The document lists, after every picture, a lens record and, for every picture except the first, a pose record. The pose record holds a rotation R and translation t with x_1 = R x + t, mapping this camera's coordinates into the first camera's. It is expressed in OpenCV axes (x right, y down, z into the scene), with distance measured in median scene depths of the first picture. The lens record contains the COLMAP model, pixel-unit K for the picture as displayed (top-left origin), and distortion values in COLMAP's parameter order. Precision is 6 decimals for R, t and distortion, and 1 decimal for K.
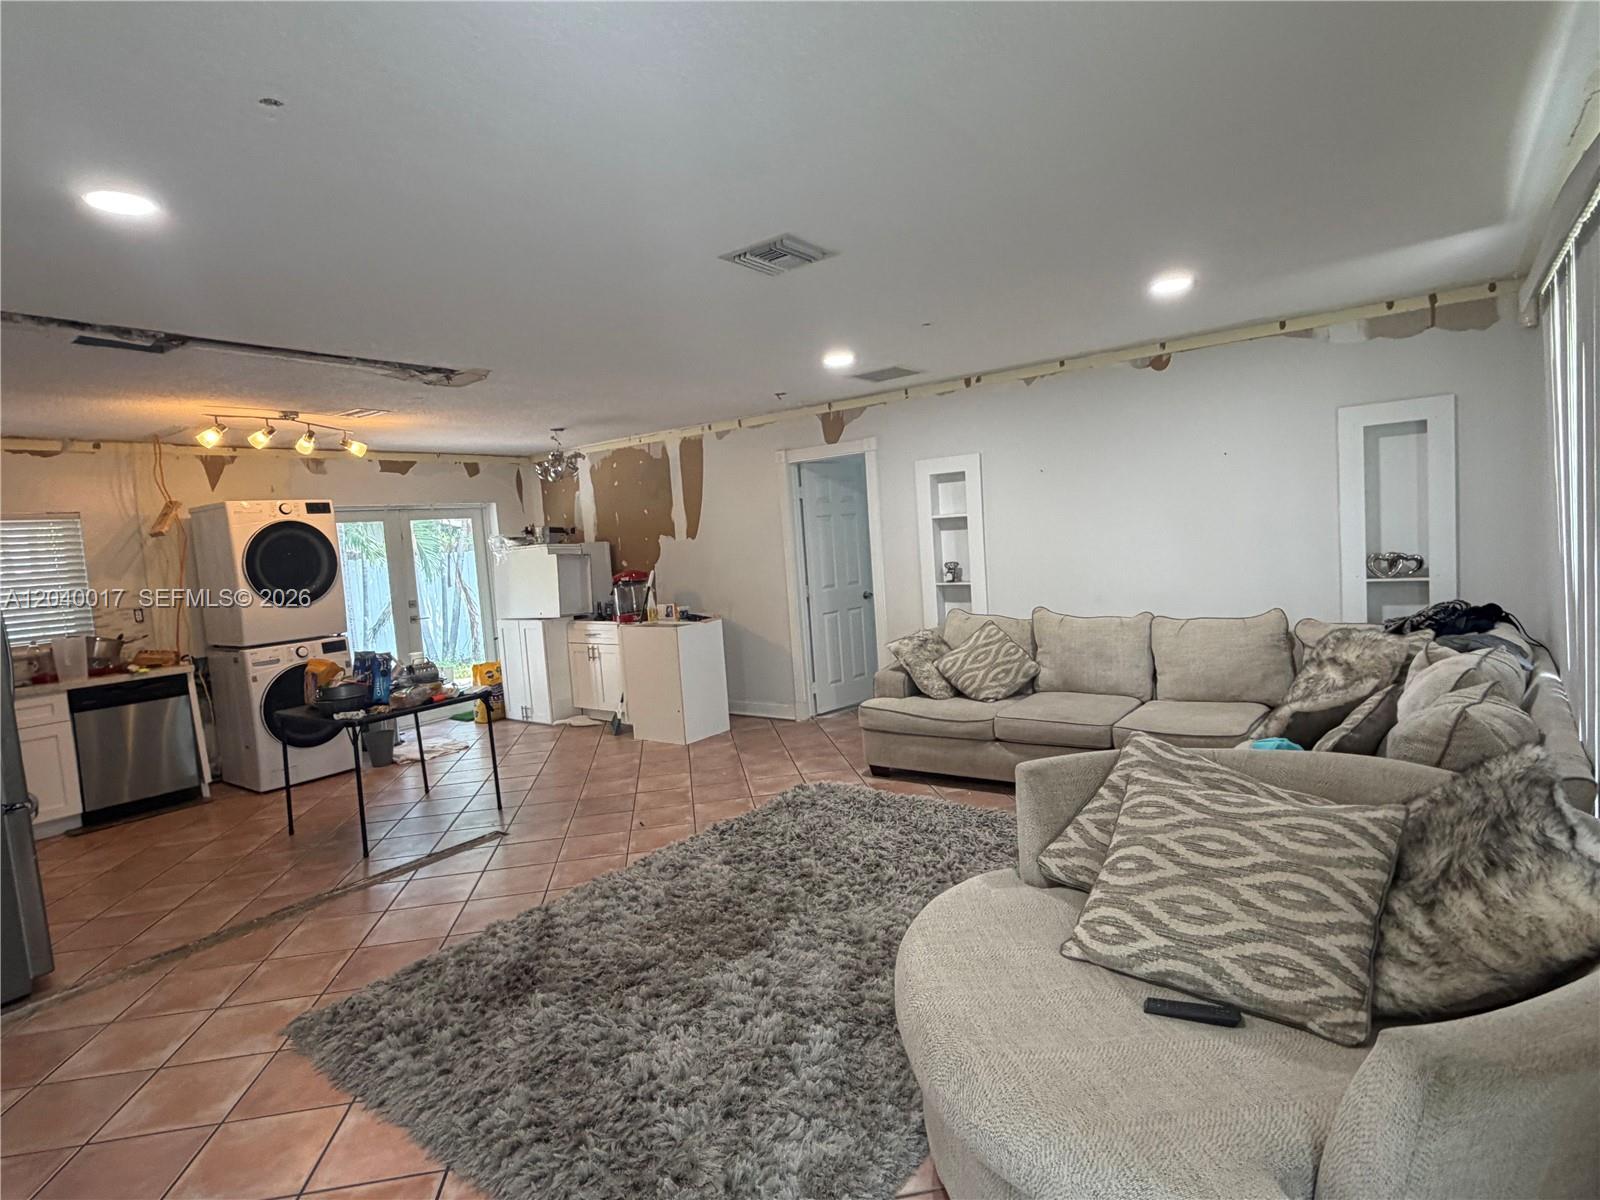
lens RADIAL K [[847.4, 0, 796.2], [0, 847.4, 604.2], [0, 0, 1]] dist [0.001818, -0.000809]
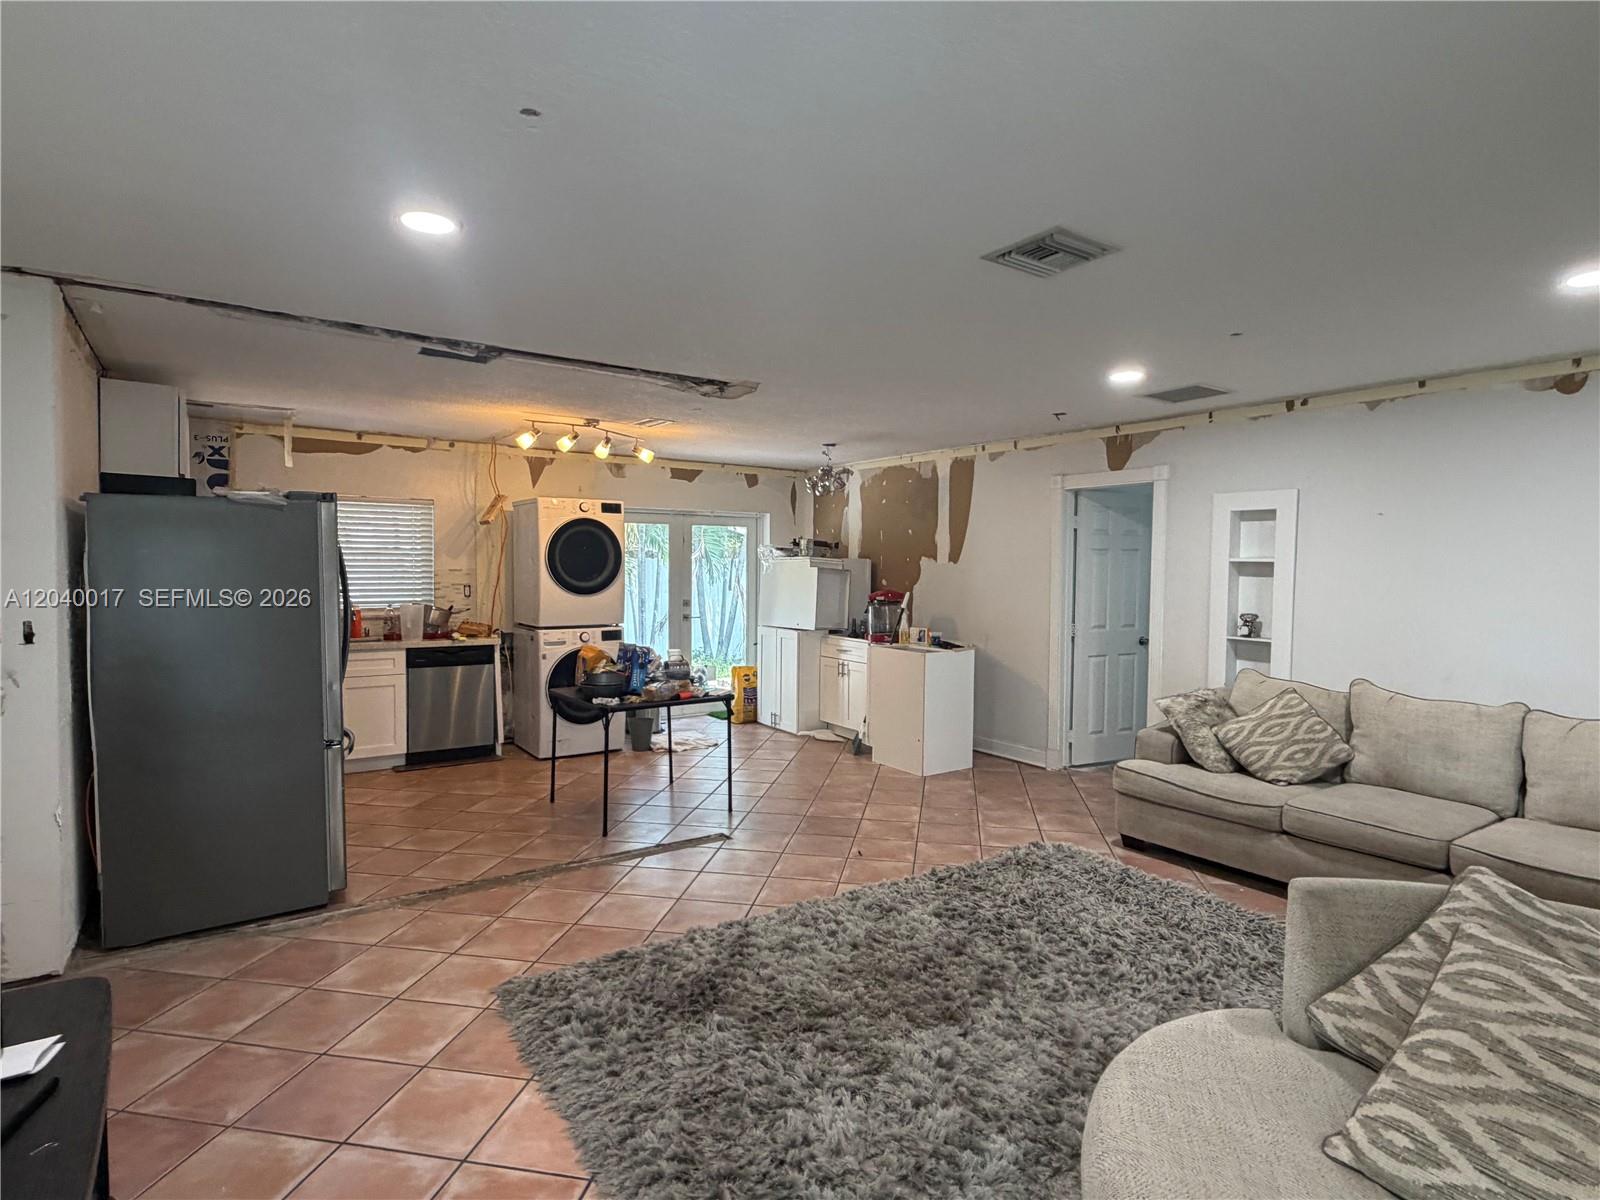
lens RADIAL K [[847.4, 0, 796.2], [0, 847.4, 604.2], [0, 0, 1]] dist [0.001818, -0.000809]
pose [[0.943288, 0.094286, -0.318305, 0.027857], [-0.102385, 0.994706, -0.008771, -0.005758], [0.315793, 0.040863, 0.947948, 0.051147]]
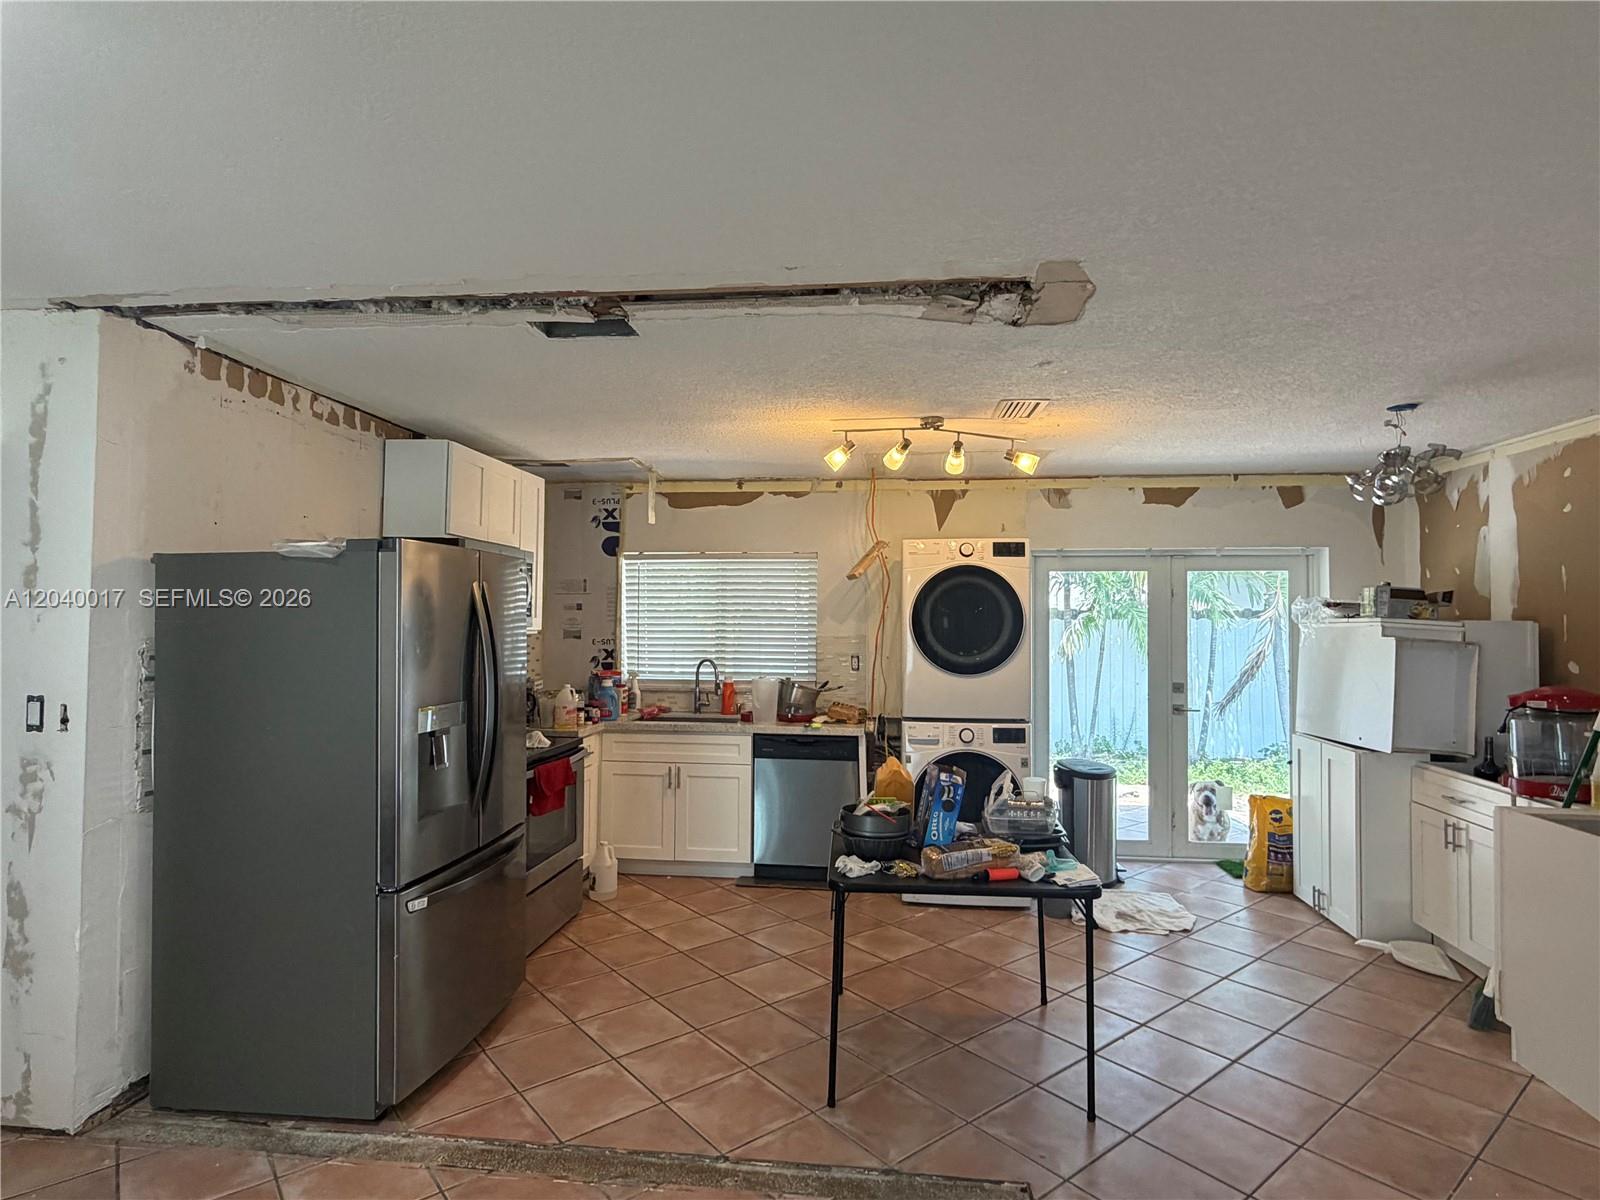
lens RADIAL K [[847.4, 0, 796.2], [0, 847.4, 604.2], [0, 0, 1]] dist [0.001818, -0.000809]
pose [[0.505516, 0.058368, -0.860841, -0.010259], [-0.112950, 0.993600, 0.001042, -0.055035], [0.855392, 0.096706, 0.508873, 0.567172]]
